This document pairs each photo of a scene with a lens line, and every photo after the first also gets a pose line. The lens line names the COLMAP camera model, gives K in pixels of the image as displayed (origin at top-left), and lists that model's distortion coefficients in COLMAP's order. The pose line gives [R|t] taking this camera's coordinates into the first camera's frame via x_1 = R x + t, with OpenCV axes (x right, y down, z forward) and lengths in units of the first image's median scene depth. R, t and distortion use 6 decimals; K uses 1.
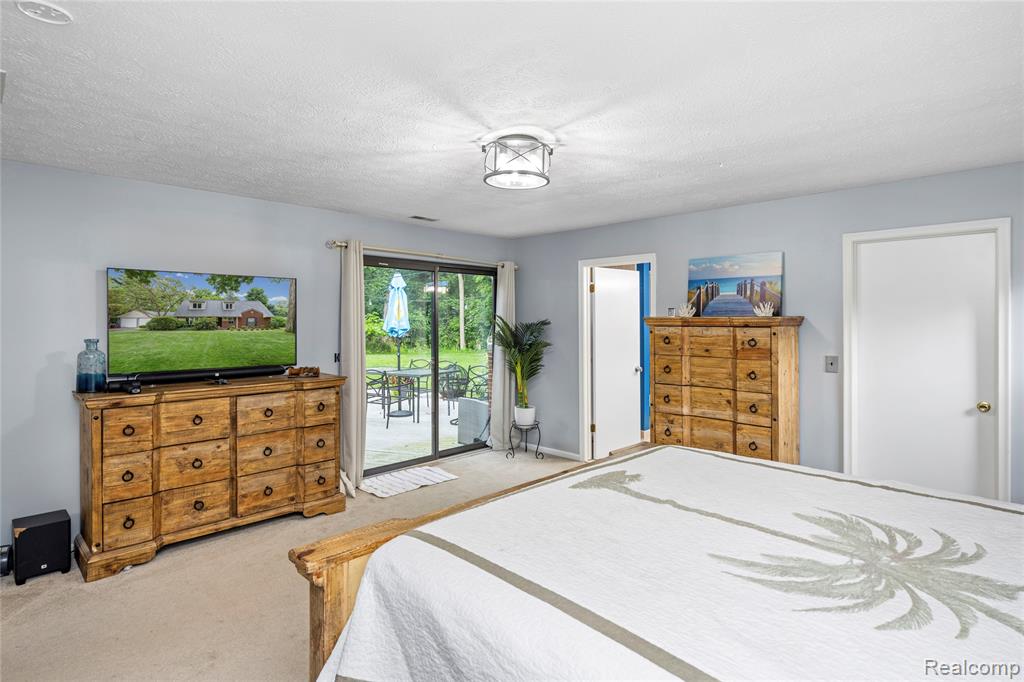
lens RADIAL K [[525.5, 0, 505.2], [0, 525.5, 332.7], [0, 0, 1]] dist [0.001625, 0.000323]
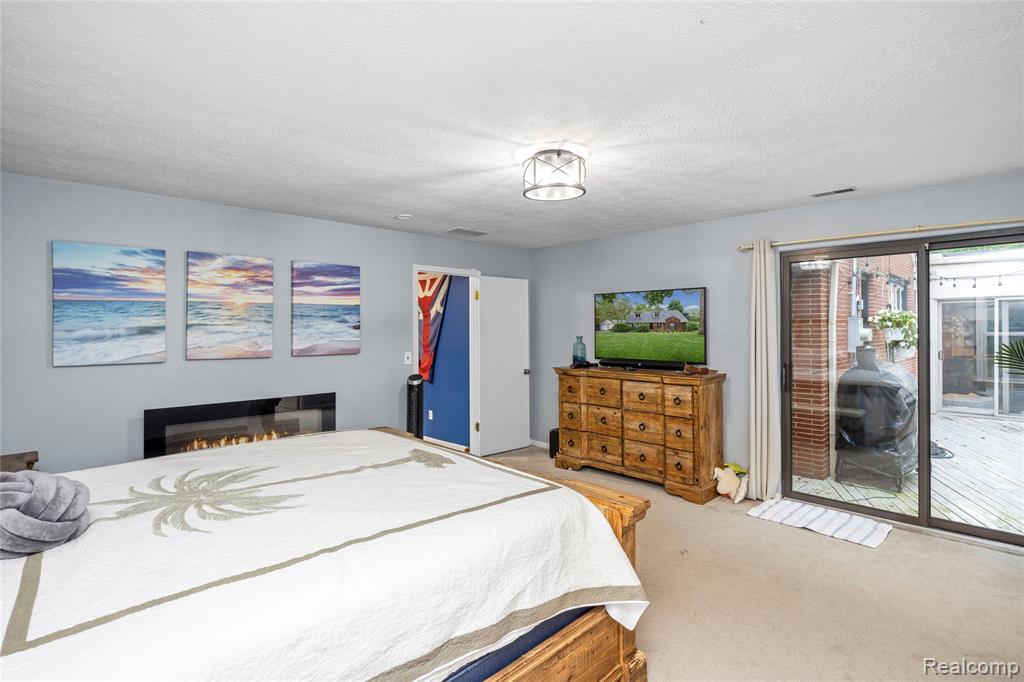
lens RADIAL K [[492.7, 0, 513.5], [0, 492.7, 322.2], [0, 0, 1]] dist [-0.000298, -0.000302]
pose [[-0.009213, -0.009438, -0.999913, 0.765908], [-0.017162, 0.999810, -0.009279, -0.014327], [0.999810, 0.017075, -0.009373, 0.690733]]
